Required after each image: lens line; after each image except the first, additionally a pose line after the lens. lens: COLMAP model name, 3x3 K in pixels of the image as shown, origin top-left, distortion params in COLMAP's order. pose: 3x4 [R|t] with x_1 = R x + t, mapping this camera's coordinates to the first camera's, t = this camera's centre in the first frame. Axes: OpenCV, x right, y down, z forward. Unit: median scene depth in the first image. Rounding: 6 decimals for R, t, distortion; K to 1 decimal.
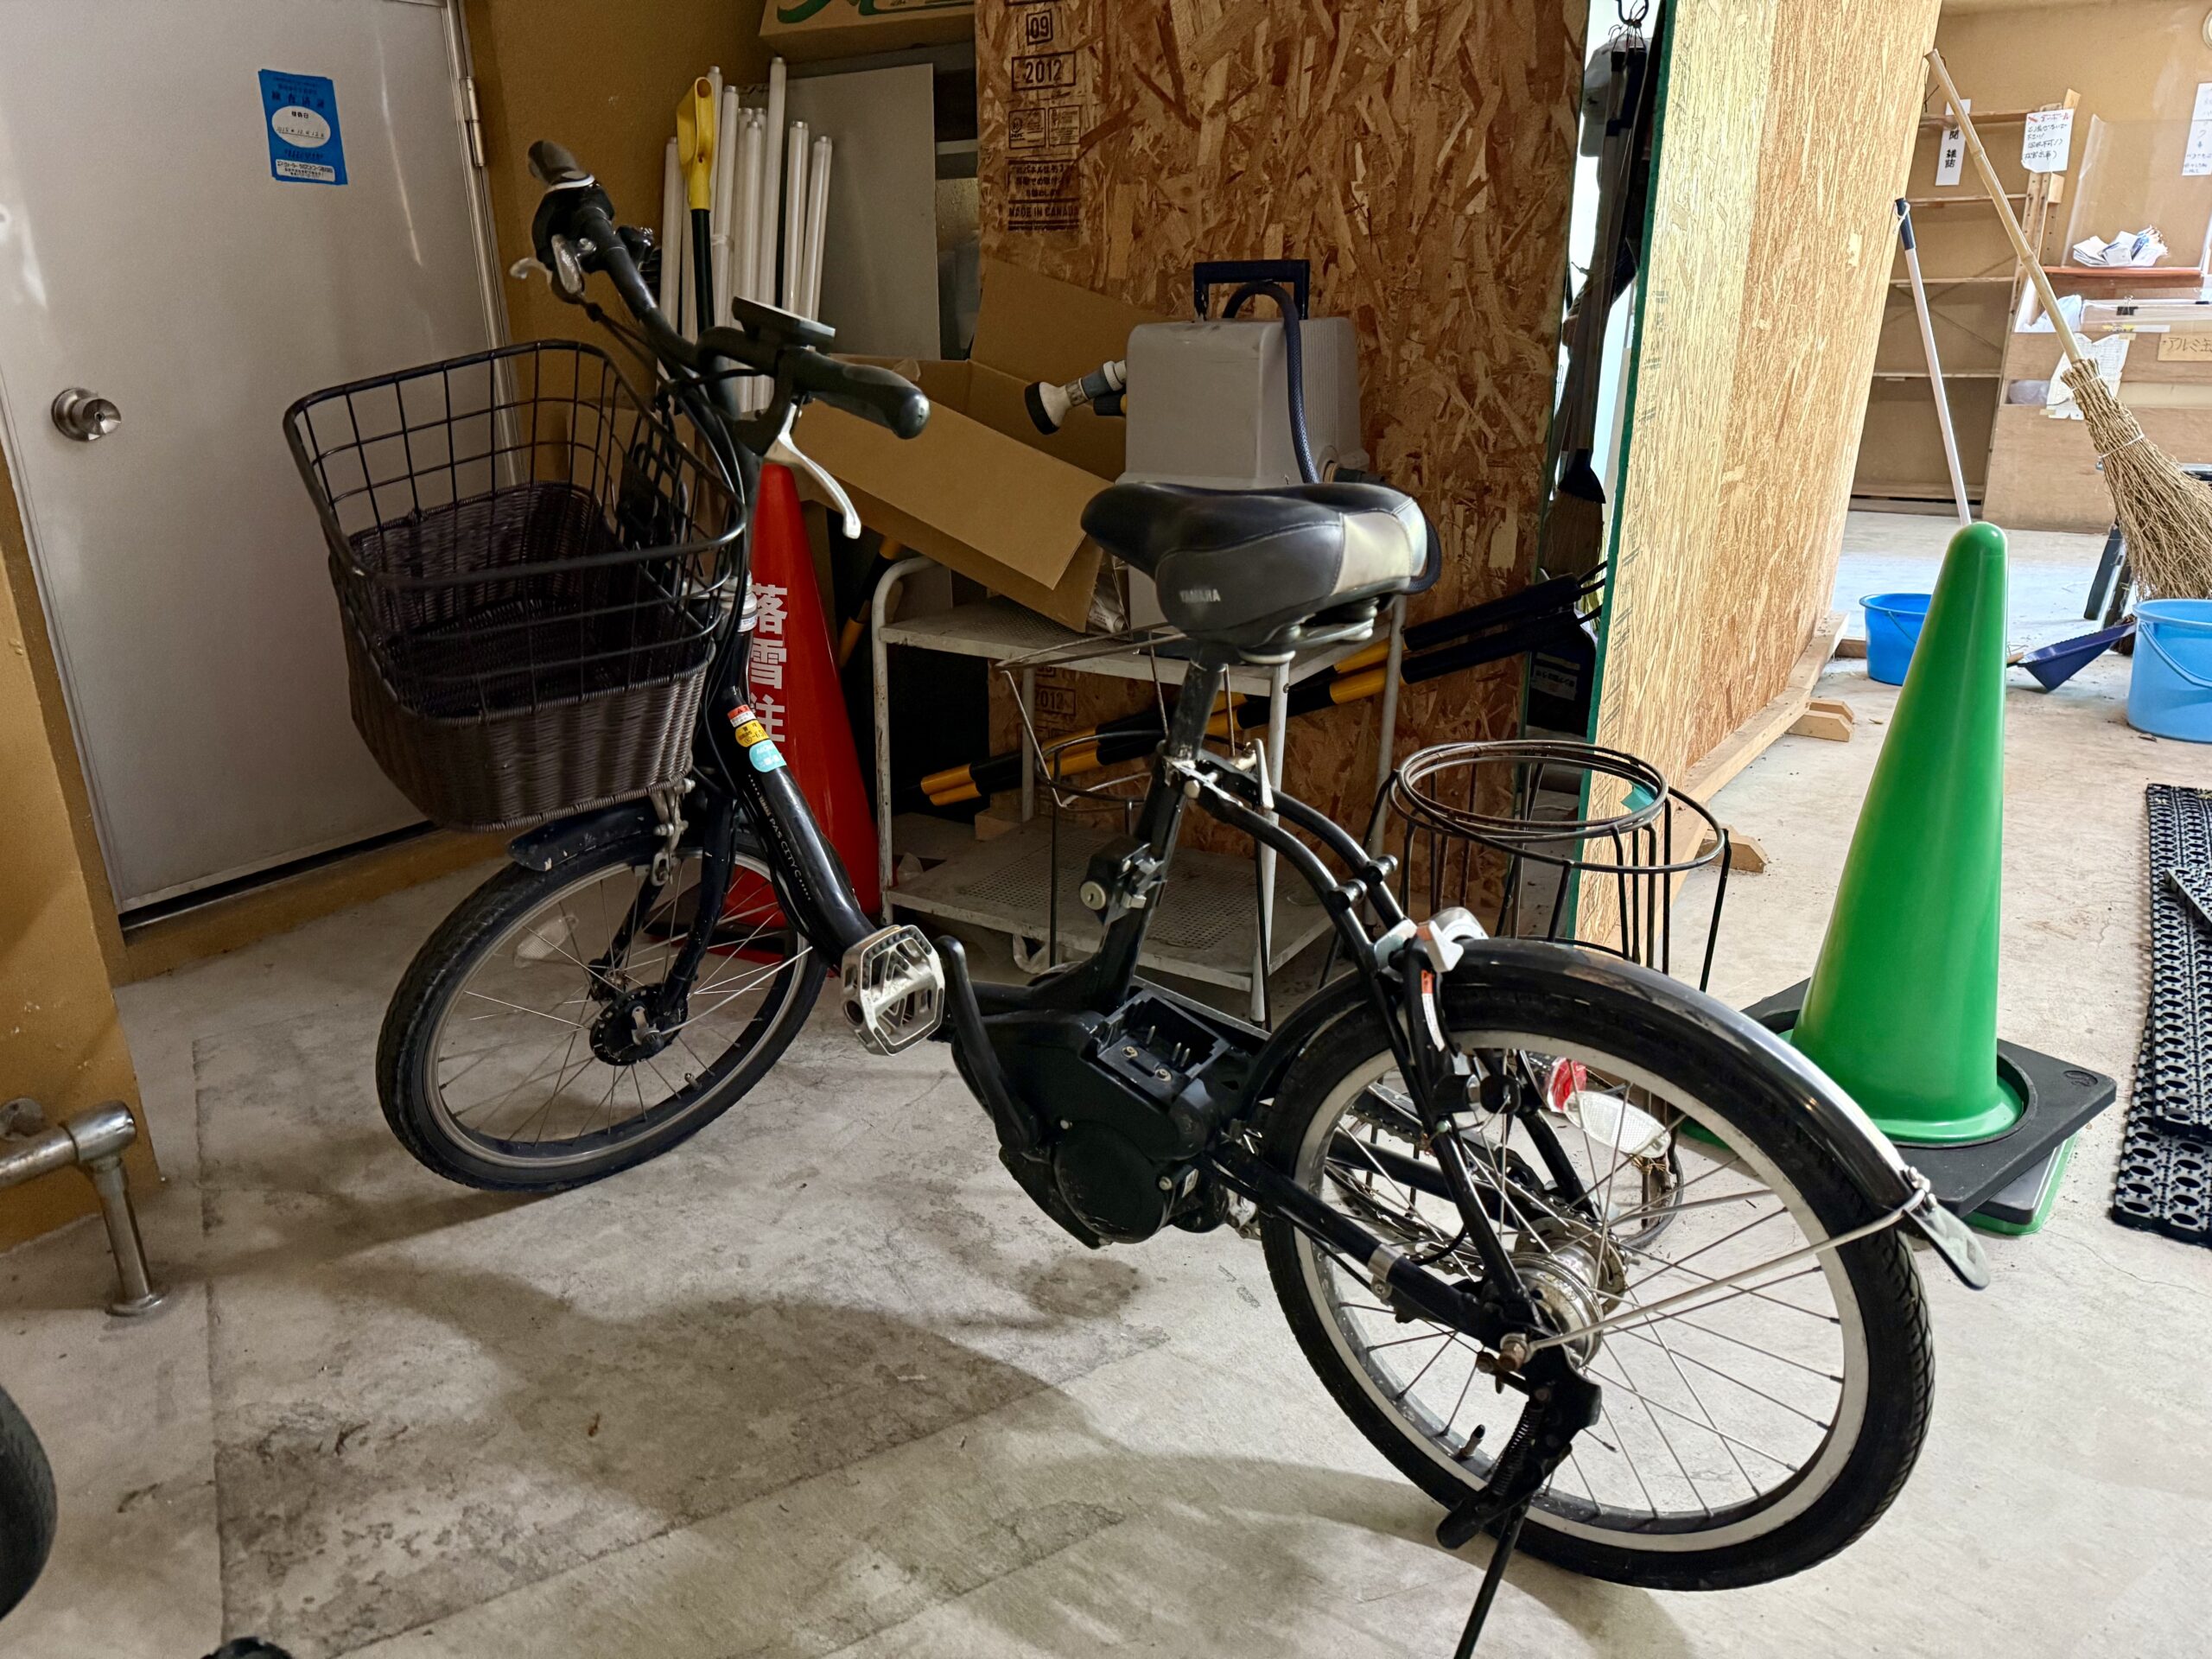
lens RADIAL K [[1579.9, 0, 1095.6], [0, 1579.9, 849.2], [0, 0, 1]] dist [0.003548, -0.003422]
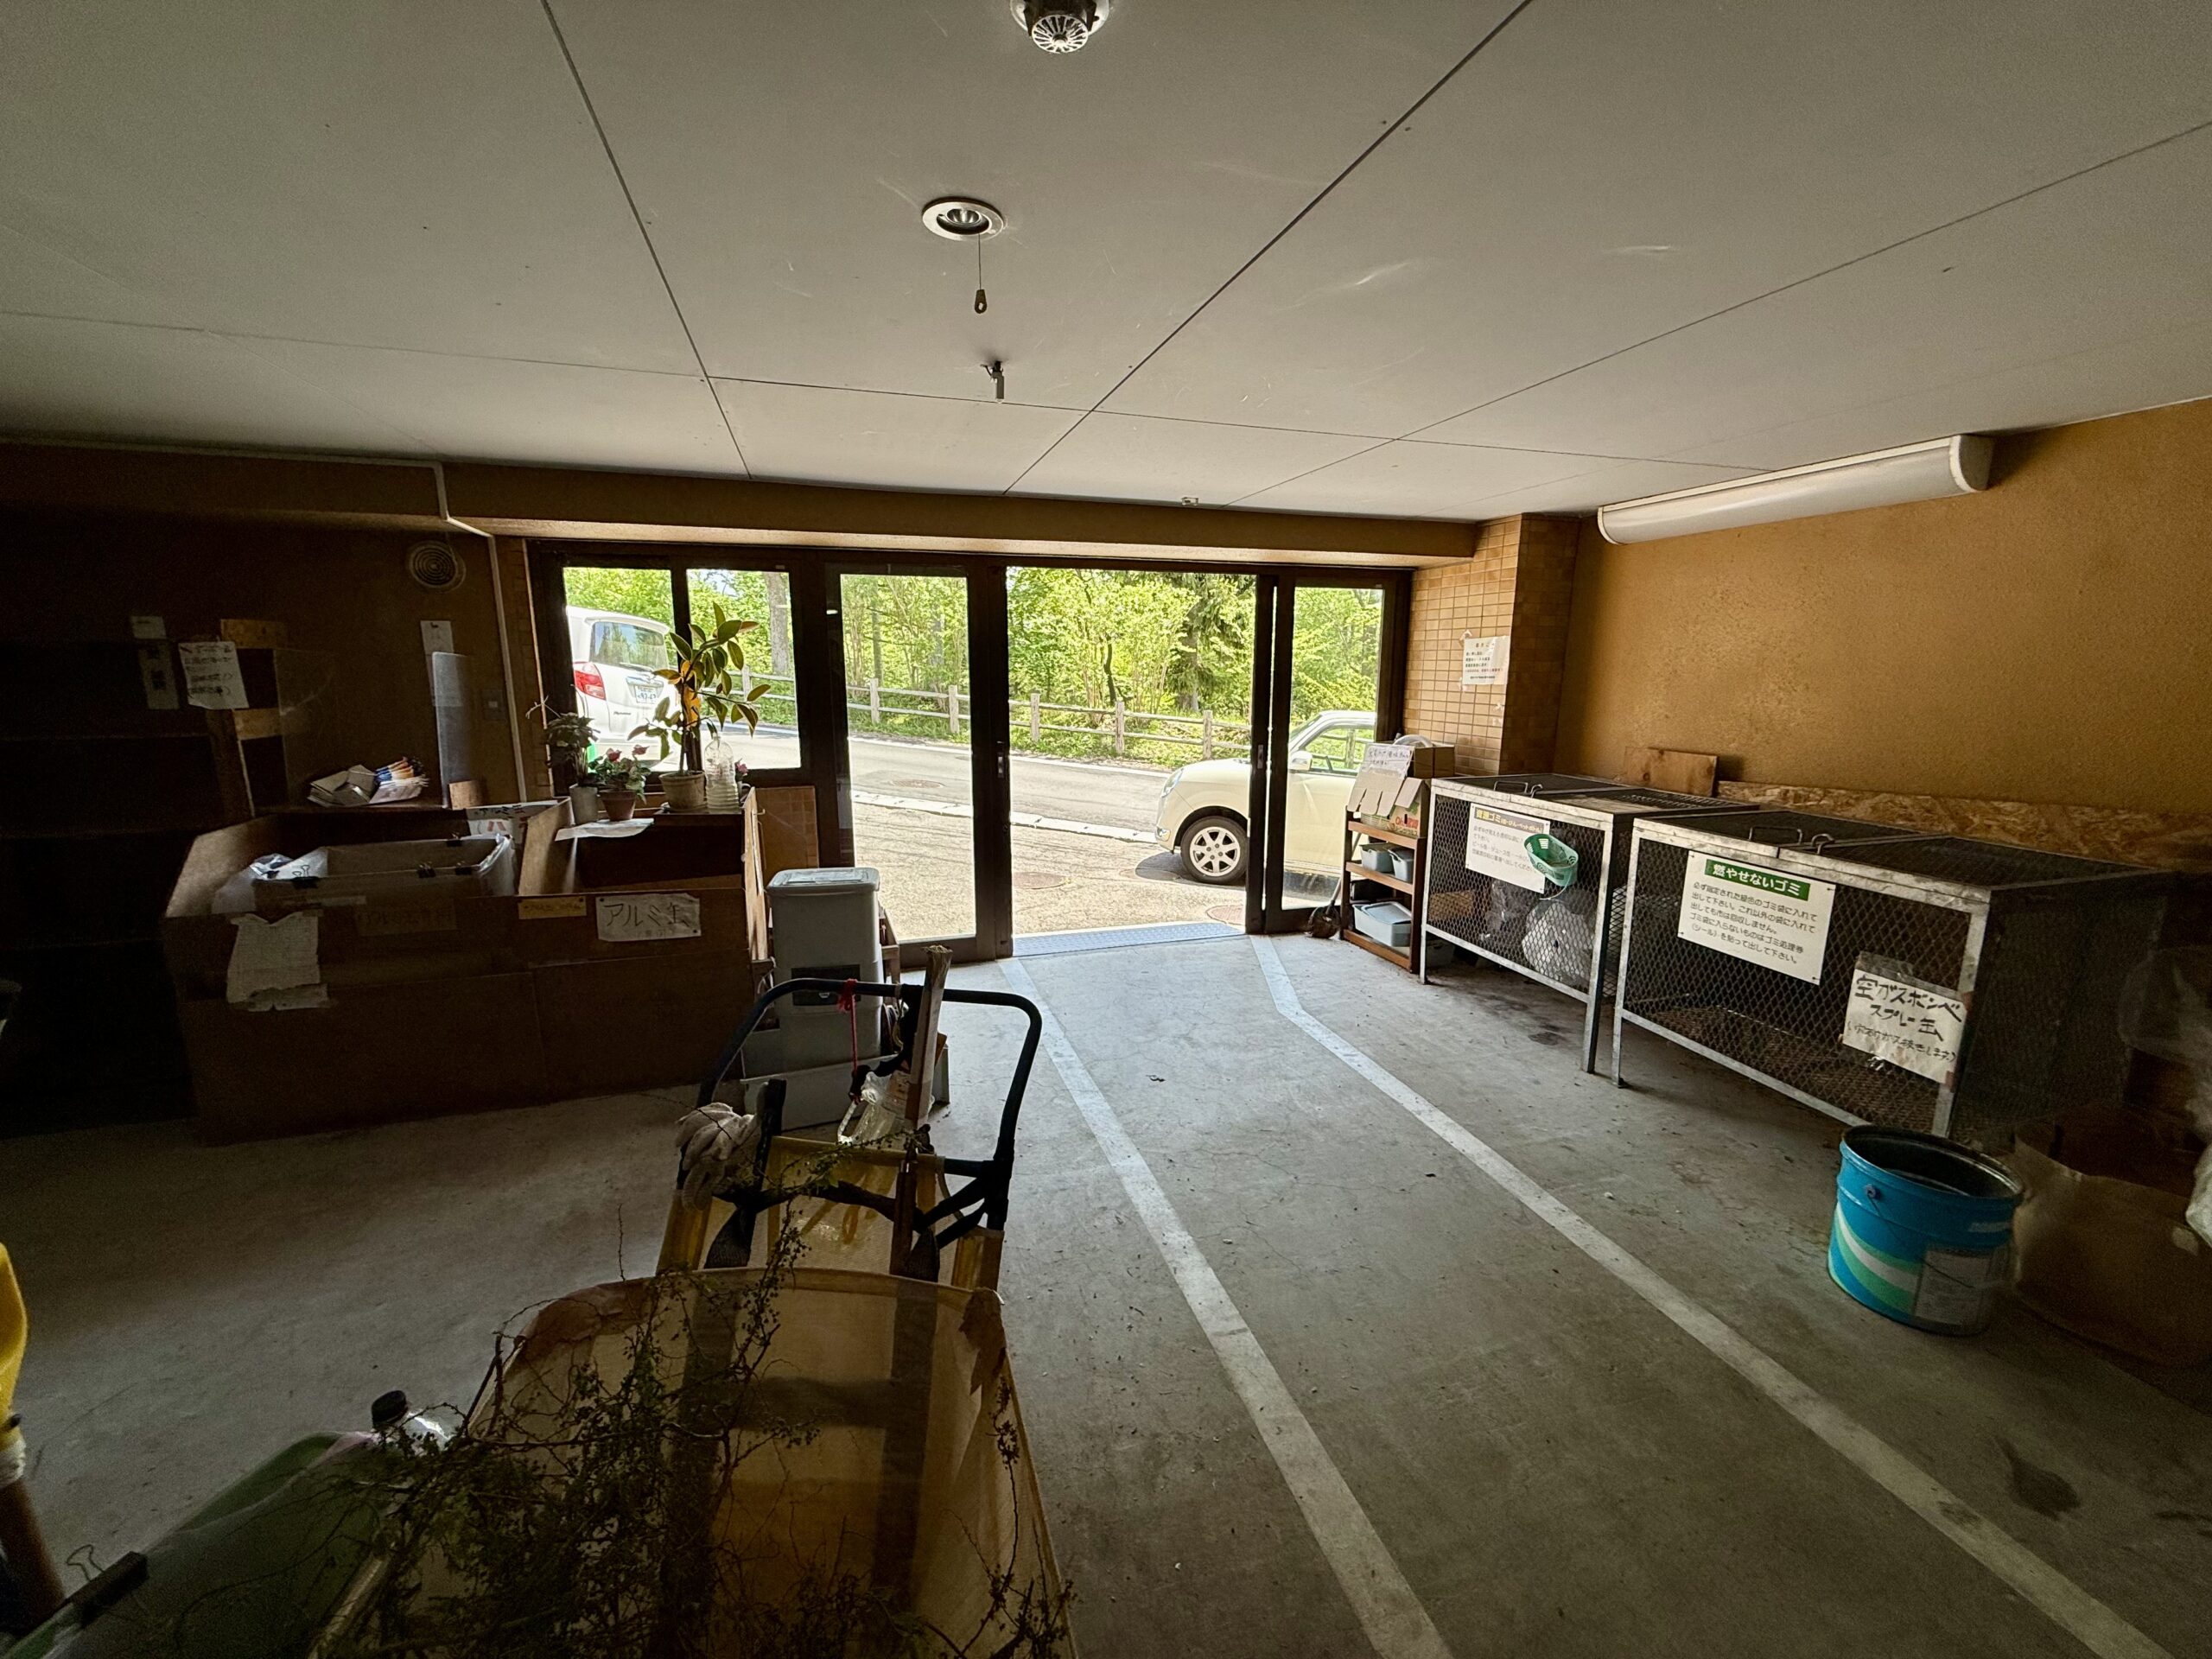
lens RADIAL K [[877.4, 0, 1102.1], [0, 877.4, 829.3], [0, 0, 1]] dist [-0.001705, -0.000079]
pose [[0.600772, -0.128837, 0.788970, 1.112425], [0.260841, 0.964506, -0.041119, -0.491255], [-0.755669, 0.230499, 0.613054, 0.811138]]
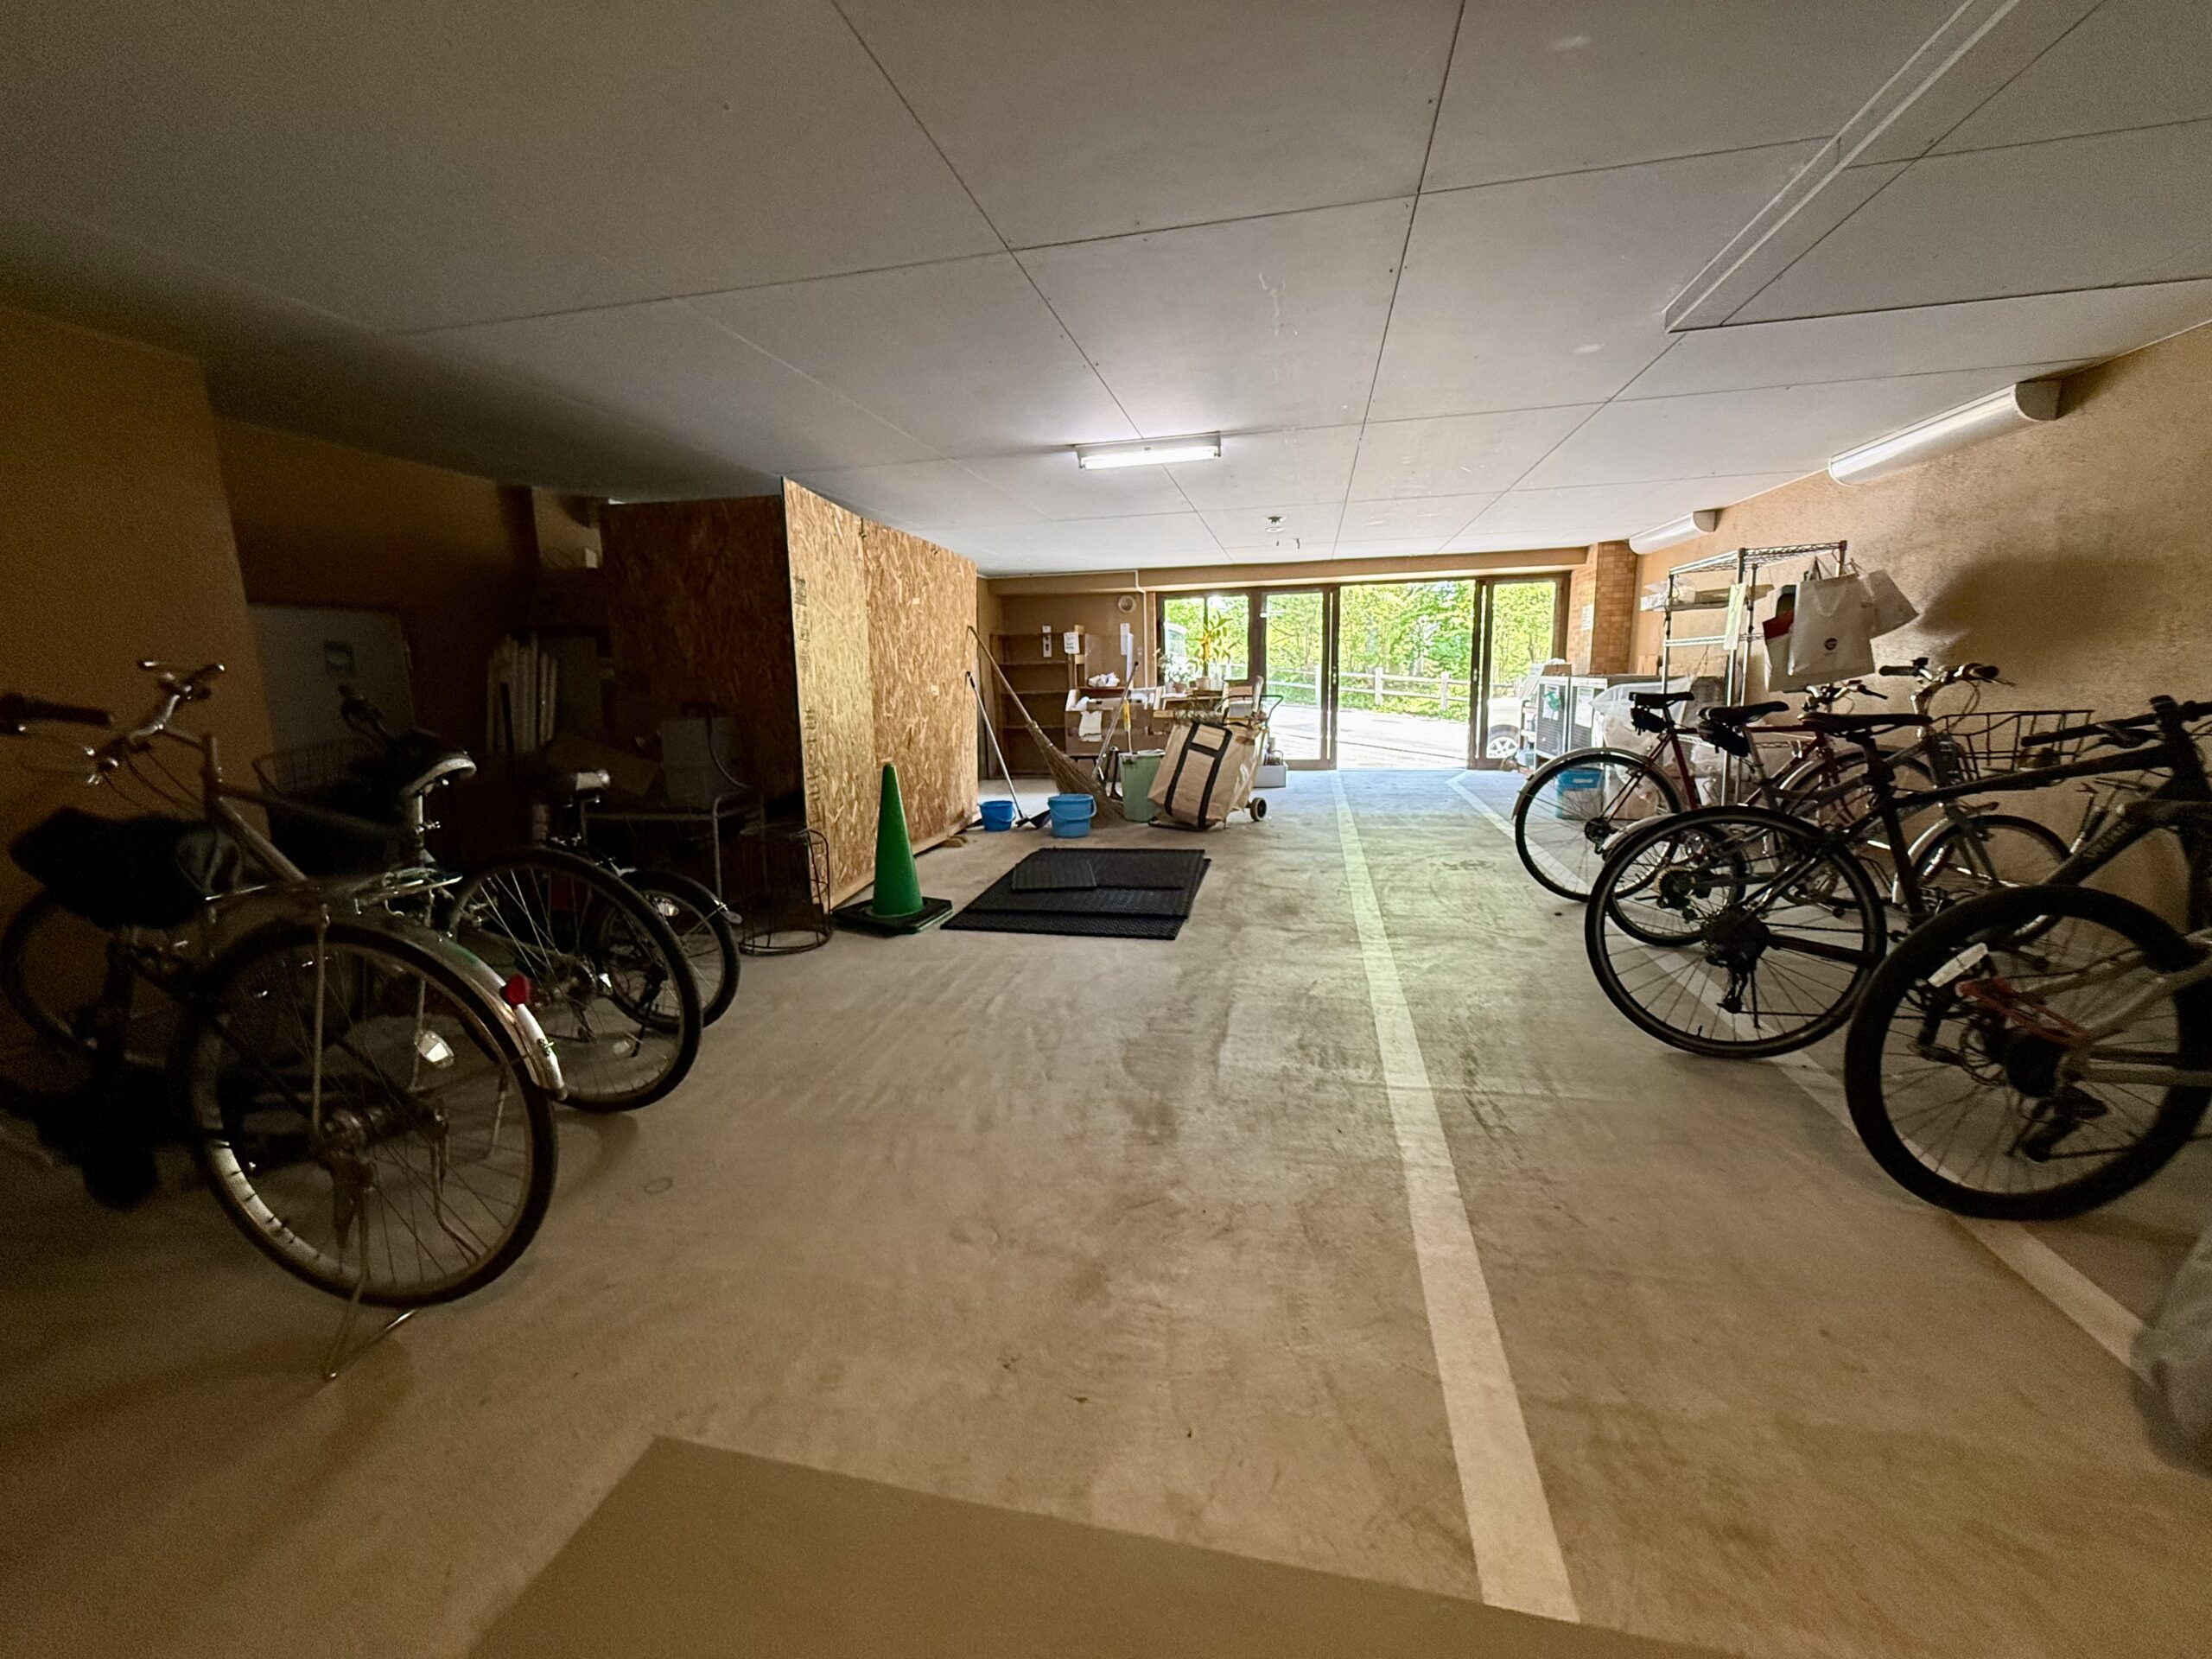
lens RADIAL K [[877.4, 0, 1102.1], [0, 877.4, 829.3], [0, 0, 1]] dist [-0.001705, -0.000079]
pose [[0.919376, -0.074287, 0.386303, 0.099370], [0.143371, 0.977741, -0.153190, 0.227784], [-0.366324, 0.196224, 0.909562, -0.717926]]
